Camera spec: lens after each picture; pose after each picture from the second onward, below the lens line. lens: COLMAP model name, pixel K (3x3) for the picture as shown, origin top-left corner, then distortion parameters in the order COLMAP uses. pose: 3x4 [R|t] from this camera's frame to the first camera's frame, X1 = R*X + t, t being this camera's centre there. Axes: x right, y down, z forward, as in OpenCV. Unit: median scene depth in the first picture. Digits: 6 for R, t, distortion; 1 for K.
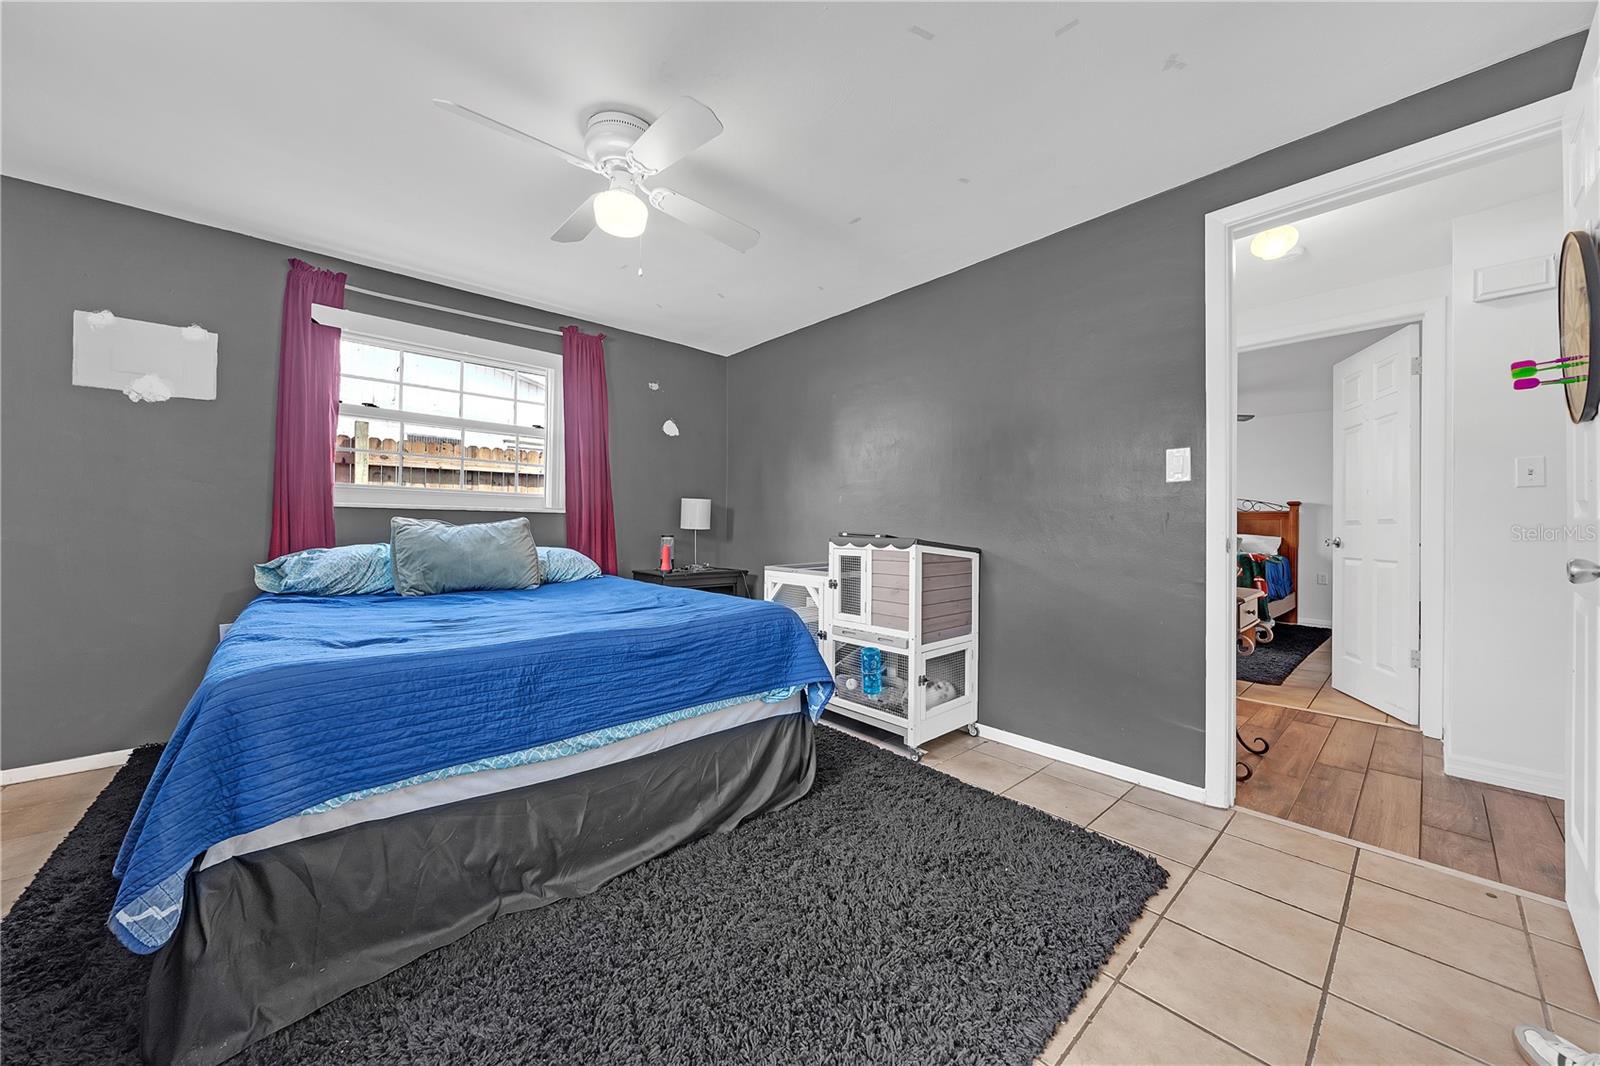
lens RADIAL K [[554.4, 0, 803.8], [0, 554.4, 526.1], [0, 0, 1]] dist [0.002121, 0.000156]
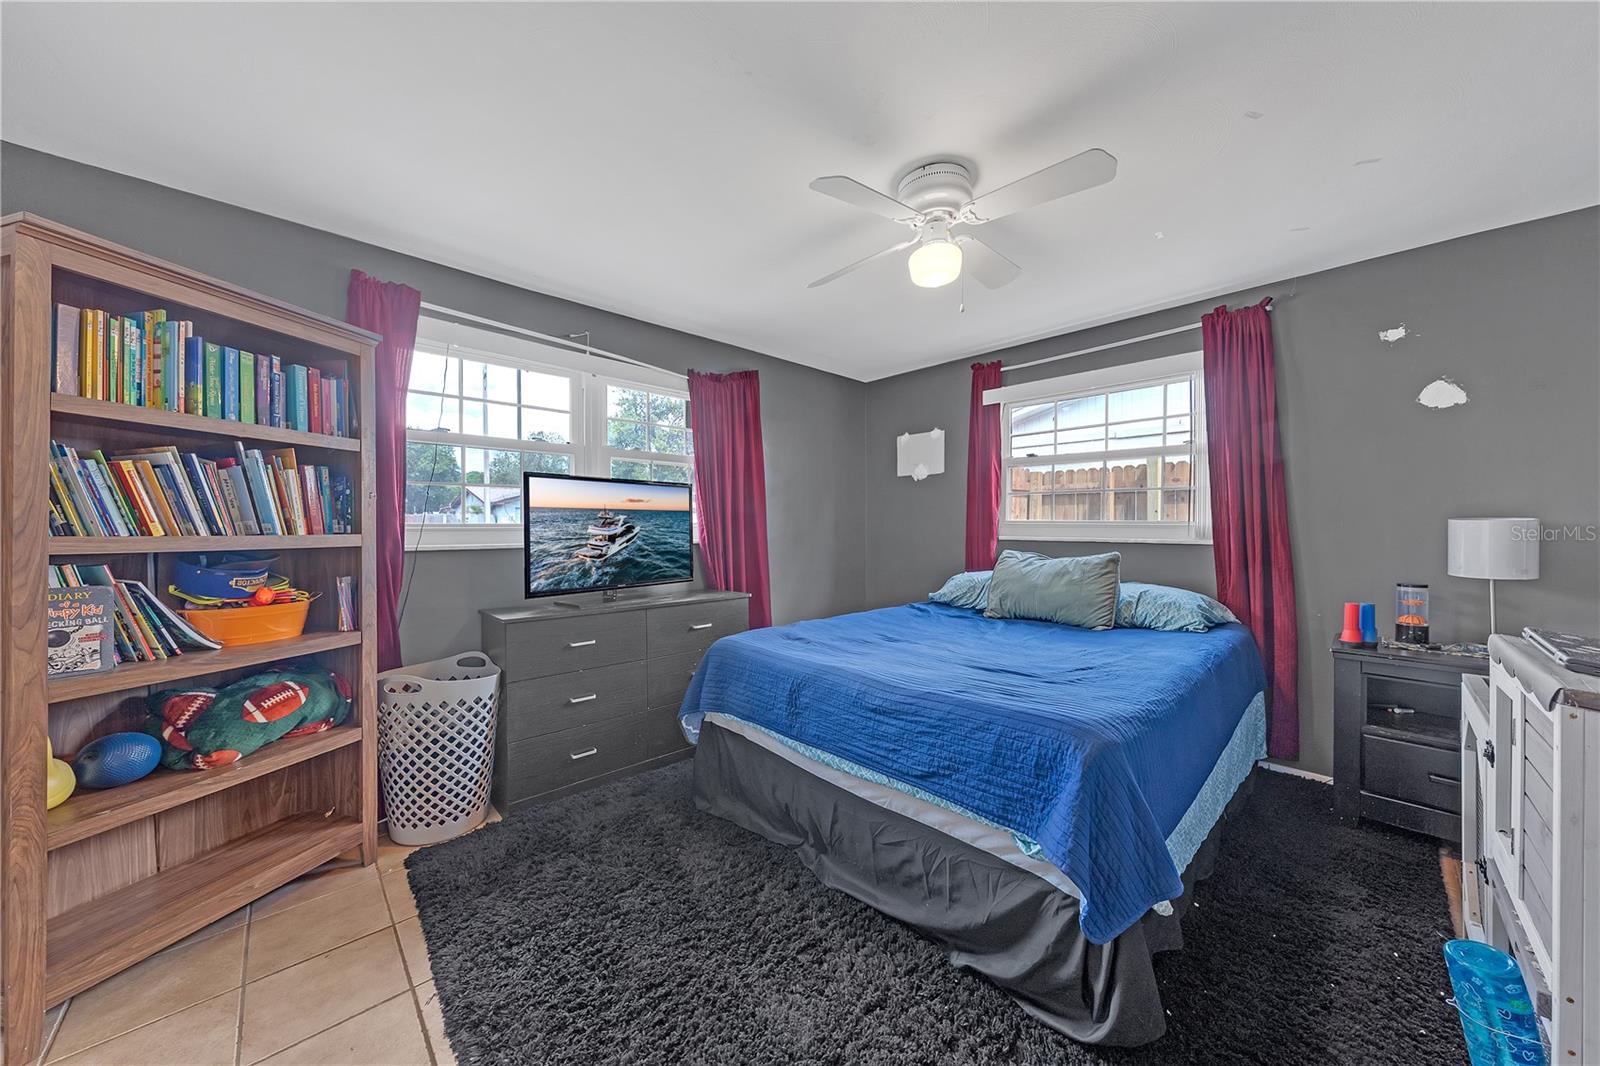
lens RADIAL K [[554.4, 0, 809.8], [0, 554.4, 528.7], [0, 0, 1]] dist [0.002121, 0.000156]
pose [[0.043813, -0.001256, -0.999039, 0.725840], [0.000939, 0.999999, -0.001216, -0.097967], [0.999039, -0.000885, 0.043814, 0.812032]]
